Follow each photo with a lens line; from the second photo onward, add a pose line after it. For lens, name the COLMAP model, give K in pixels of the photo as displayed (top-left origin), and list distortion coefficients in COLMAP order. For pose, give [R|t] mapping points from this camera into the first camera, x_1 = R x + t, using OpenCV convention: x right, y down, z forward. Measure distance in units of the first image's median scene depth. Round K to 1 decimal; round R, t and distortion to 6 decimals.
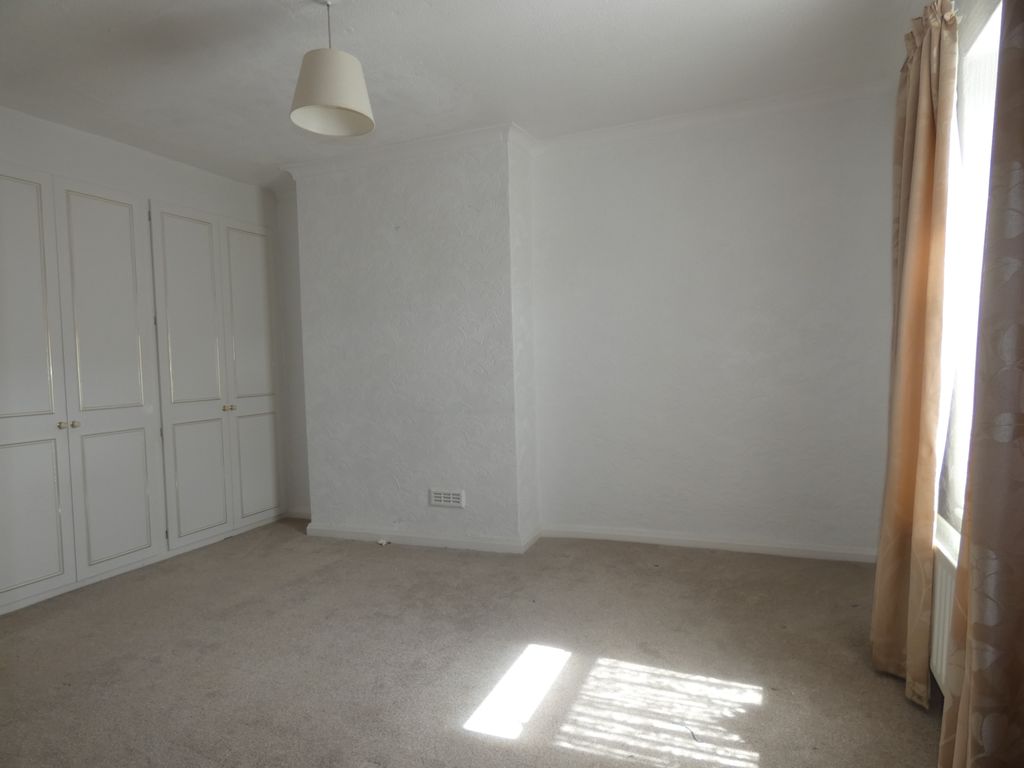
lens RADIAL K [[615.2, 0, 512.0], [0, 615.2, 384.0], [0, 0, 1]] dist [0.001224, -0.000780]
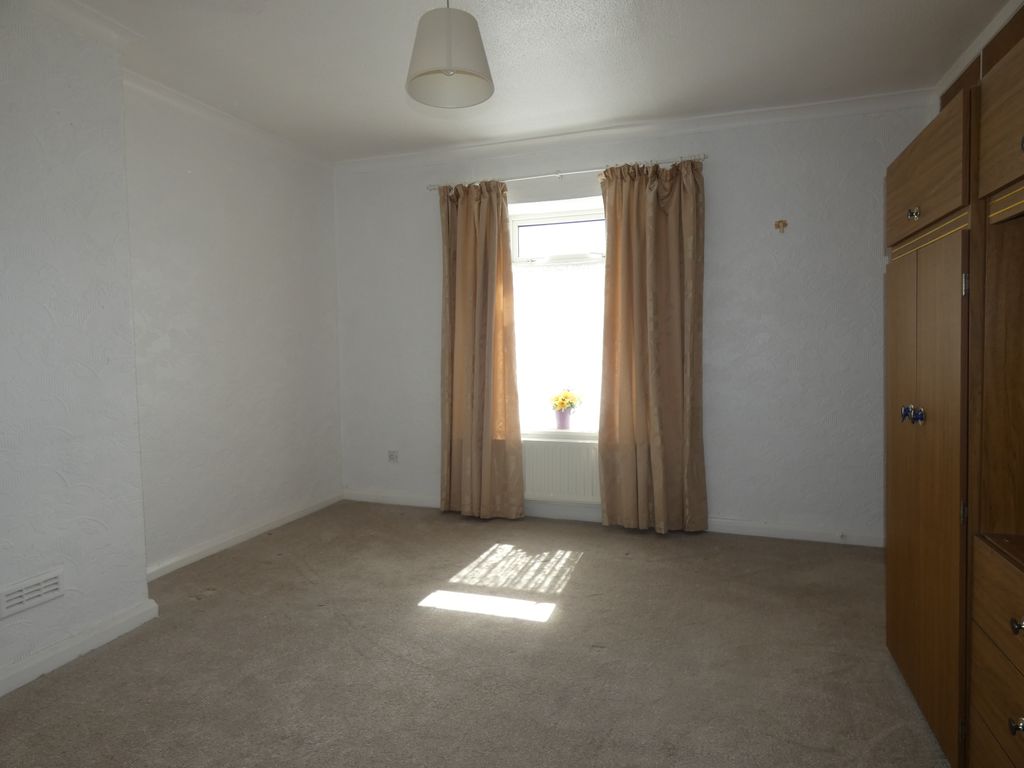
lens RADIAL K [[615.2, 0, 512.0], [0, 615.2, 384.0], [0, 0, 1]] dist [0.001224, -0.000780]
pose [[-0.074008, -0.029859, 0.996811, -1.319501], [0.058372, 0.997708, 0.034220, -0.005765], [-0.995548, 0.060719, -0.072096, 1.081486]]
